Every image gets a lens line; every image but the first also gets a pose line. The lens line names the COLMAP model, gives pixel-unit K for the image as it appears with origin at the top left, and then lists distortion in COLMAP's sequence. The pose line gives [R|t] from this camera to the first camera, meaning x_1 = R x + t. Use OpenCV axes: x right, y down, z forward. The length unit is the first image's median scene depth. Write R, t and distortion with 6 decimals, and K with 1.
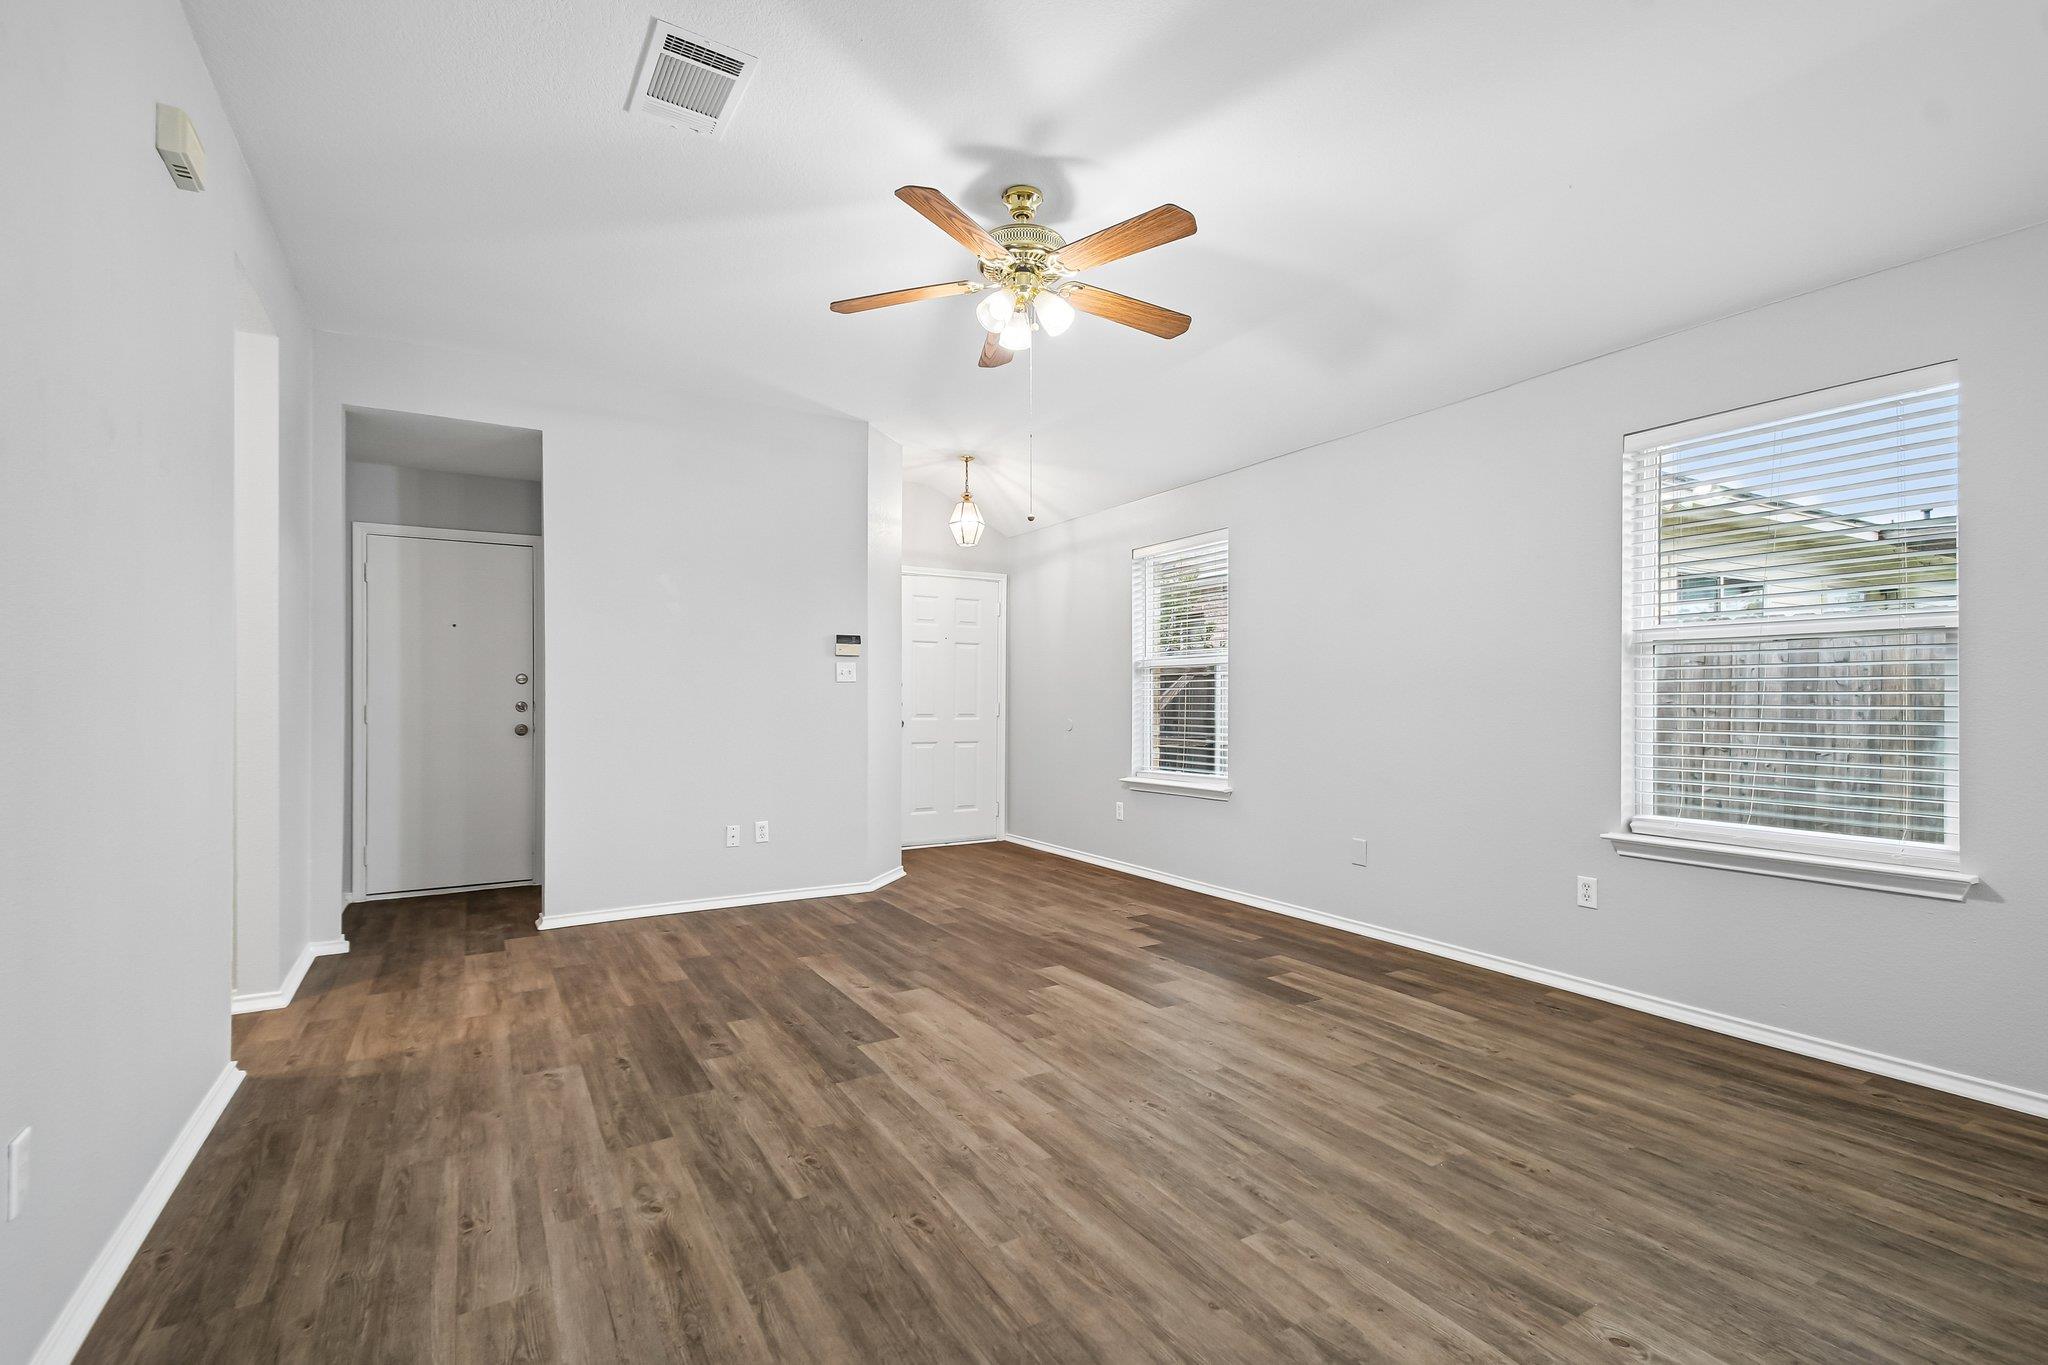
lens RADIAL K [[904.7, 0, 1020.3], [0, 904.7, 721.8], [0, 0, 1]] dist [0.026474, -0.013673]
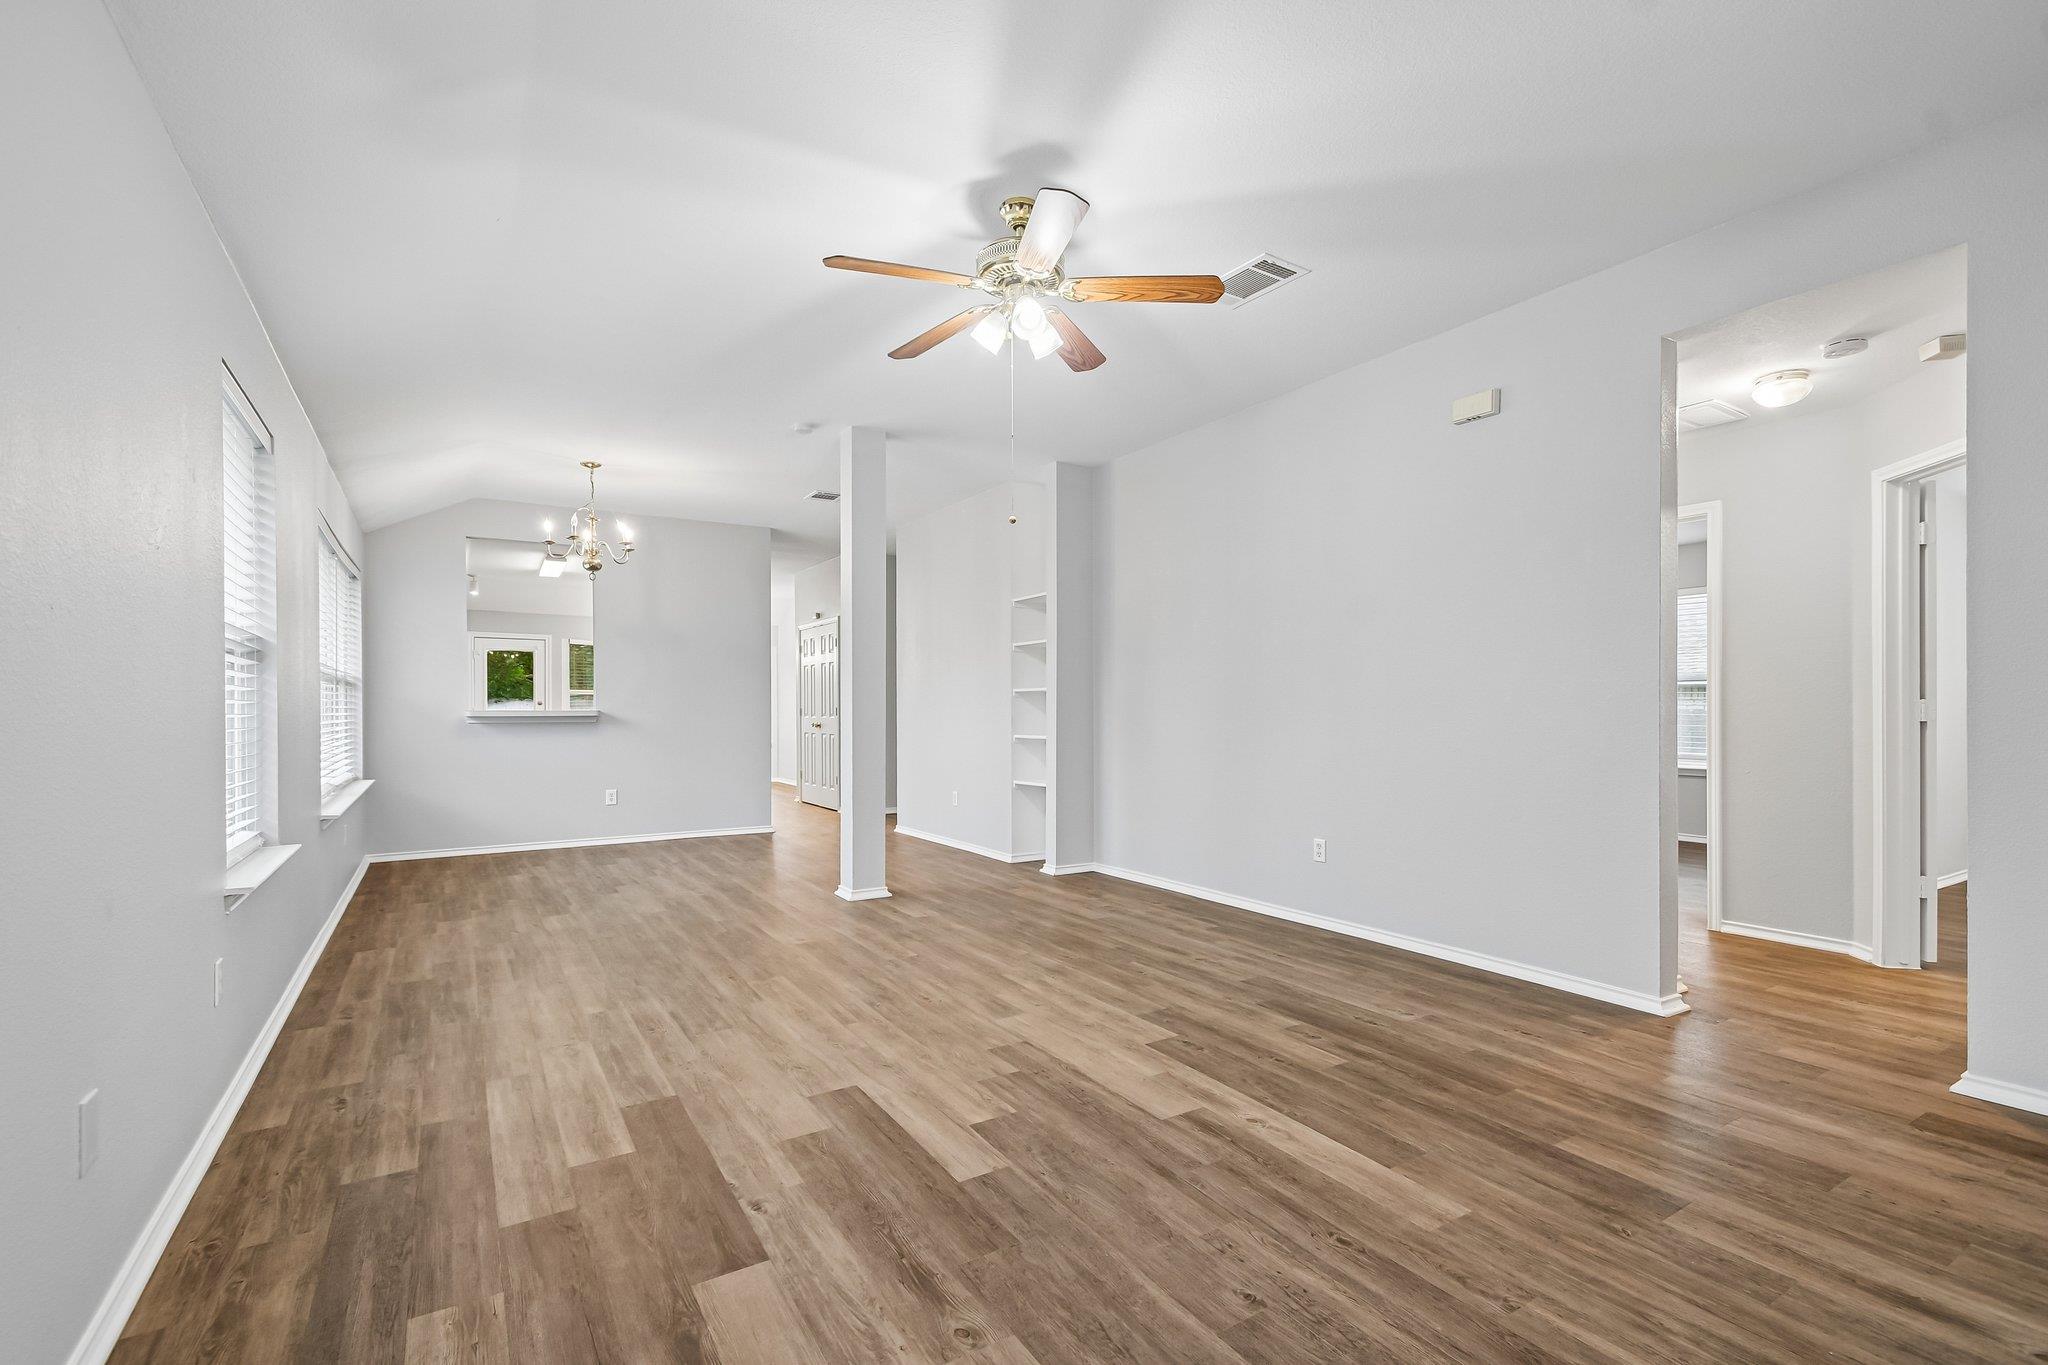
lens RADIAL K [[905.2, 0, 1018.3], [0, 905.2, 706.5], [0, 0, 1]] dist [0.028732, -0.013596]
pose [[-0.999890, 0.002282, -0.014678, 0.020100], [0.002013, 0.999831, 0.018278, -0.042682], [0.014717, 0.018247, -0.999725, 2.001143]]
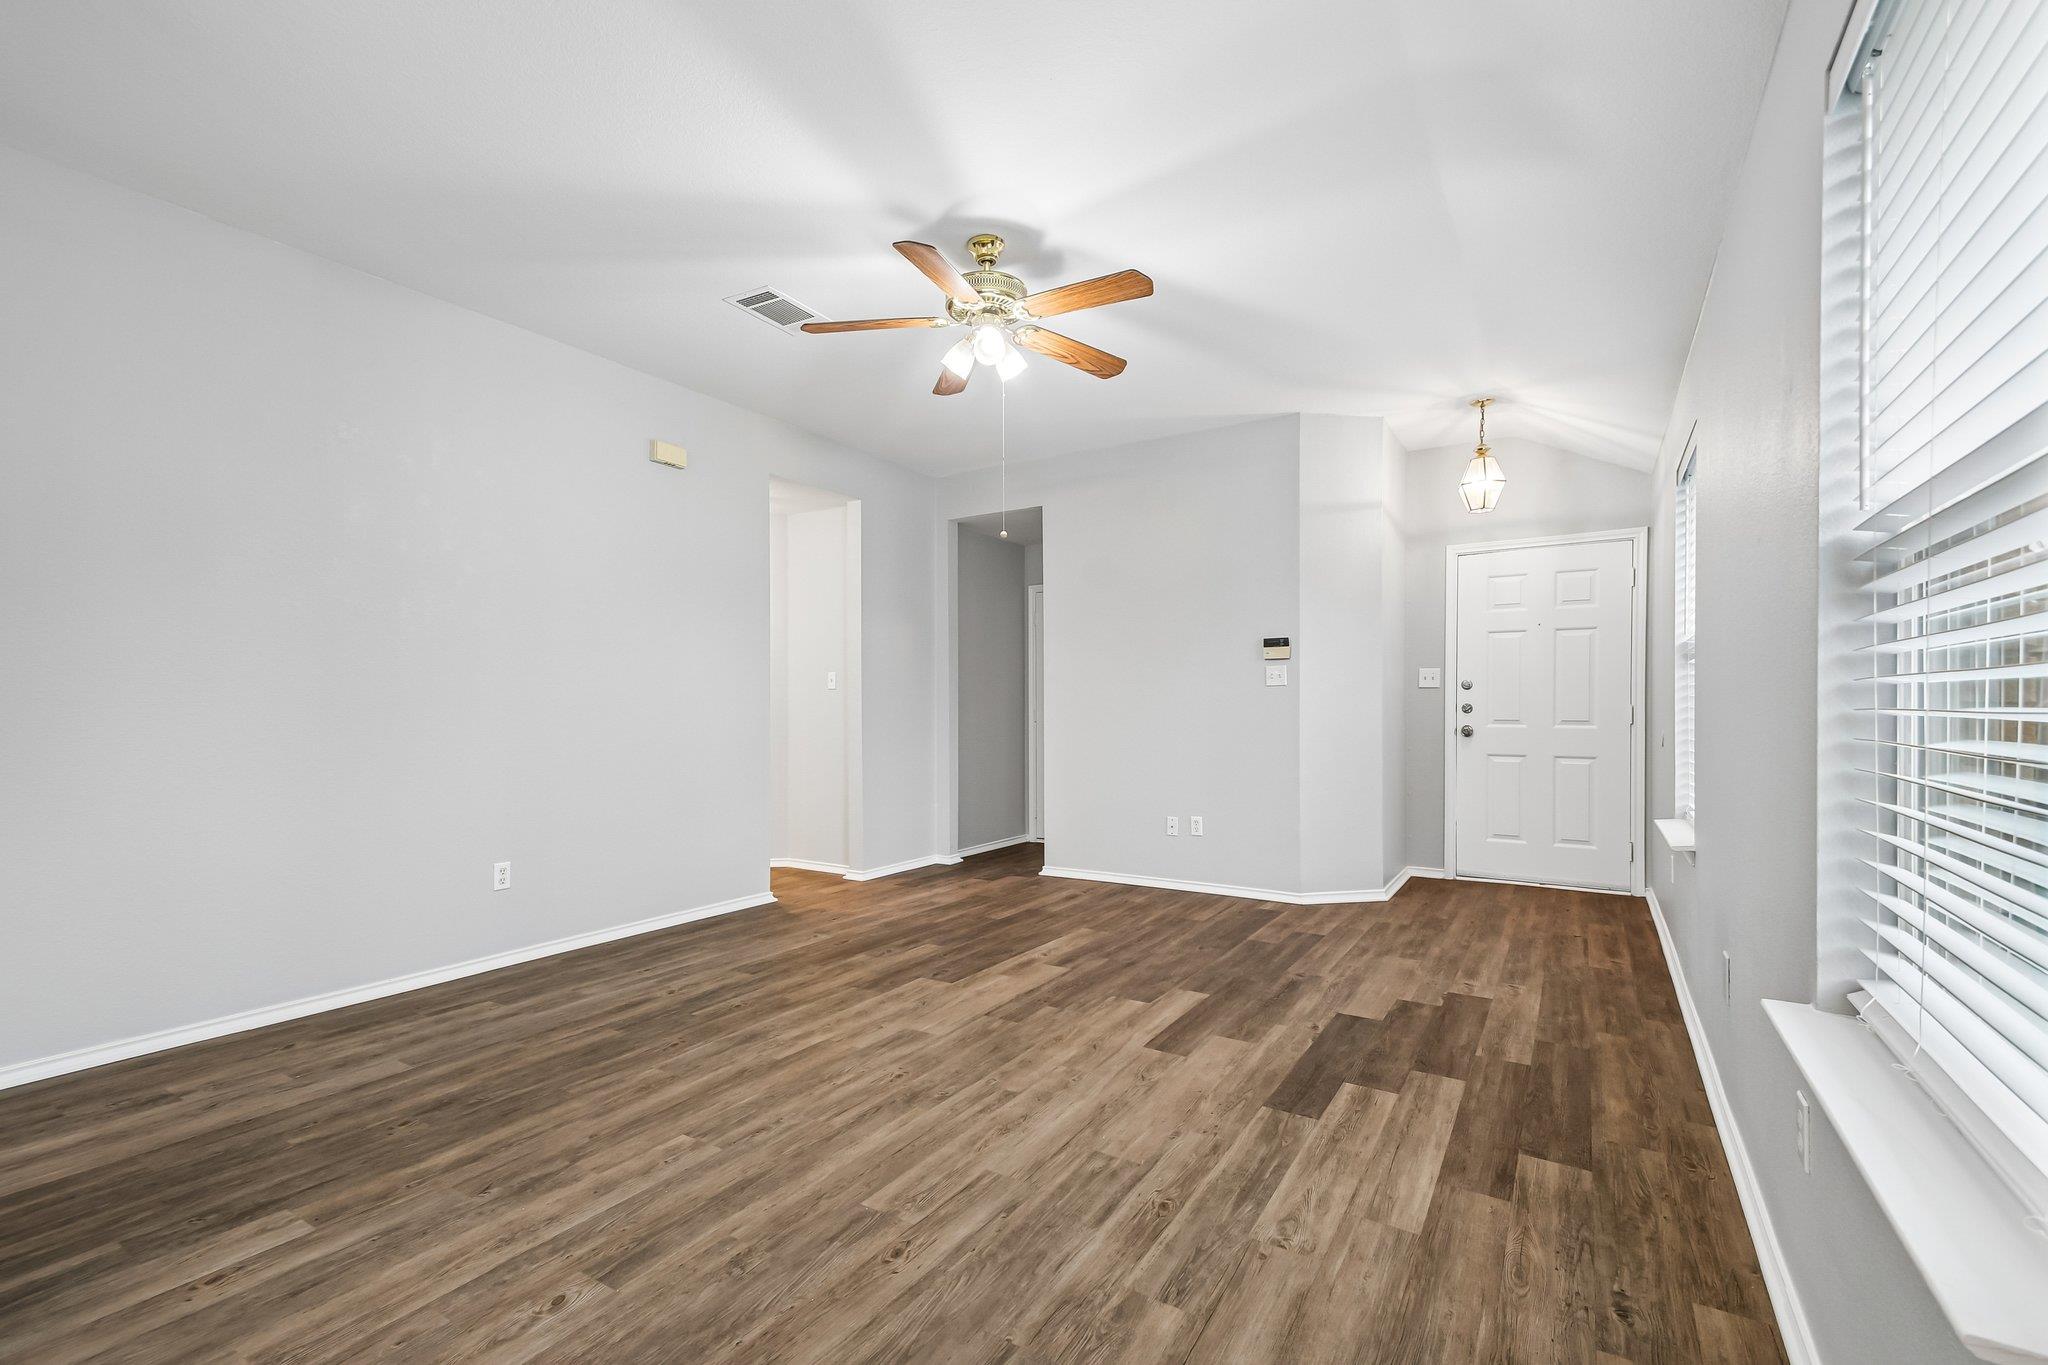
lens RADIAL K [[908.2, 0, 1017.3], [0, 908.2, 712.4], [0, 0, 1]] dist [0.027501, -0.009861]
pose [[0.458729, 0.004284, -0.888566, 0.991578], [-0.018571, 0.999816, -0.004767, -0.010164], [0.888382, 0.018688, 0.458724, 0.516386]]
